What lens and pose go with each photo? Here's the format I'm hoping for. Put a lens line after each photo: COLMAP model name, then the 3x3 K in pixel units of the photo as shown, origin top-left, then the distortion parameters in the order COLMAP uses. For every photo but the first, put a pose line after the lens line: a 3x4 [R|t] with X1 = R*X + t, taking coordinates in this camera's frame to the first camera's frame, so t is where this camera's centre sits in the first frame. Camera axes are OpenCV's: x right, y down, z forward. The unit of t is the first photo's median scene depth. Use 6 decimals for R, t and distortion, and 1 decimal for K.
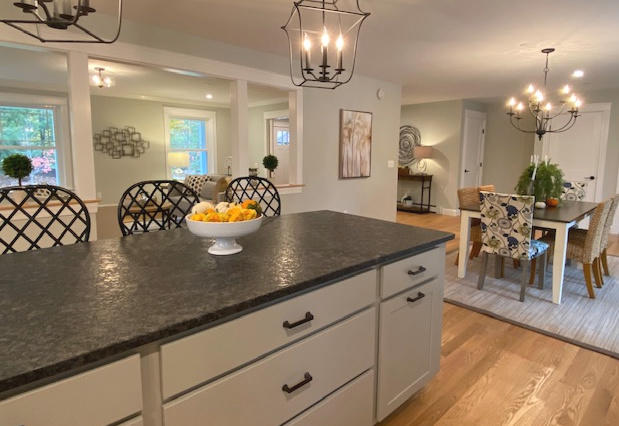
lens RADIAL K [[351.3, 0, 310.0], [0, 351.3, 215.9], [0, 0, 1]] dist [0.005028, 0.000430]
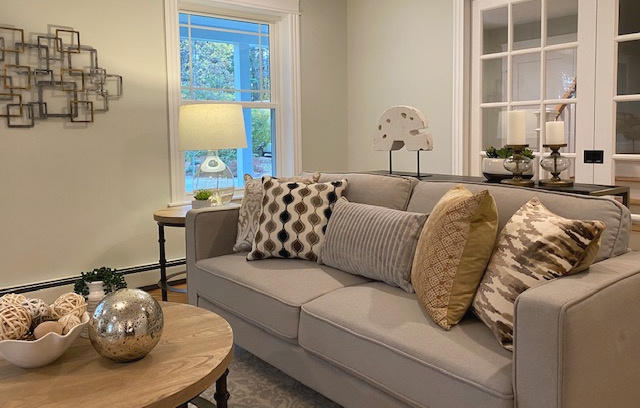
lens RADIAL K [[535.2, 0, 320.0], [0, 535.2, 202.3], [0, 0, 1]] dist [-0.018770, -0.007686]
pose [[0.997153, -0.016128, -0.073660, -0.247357], [0.013307, 0.999165, -0.038635, -0.074788], [0.074221, 0.037544, 0.996535, 0.542871]]
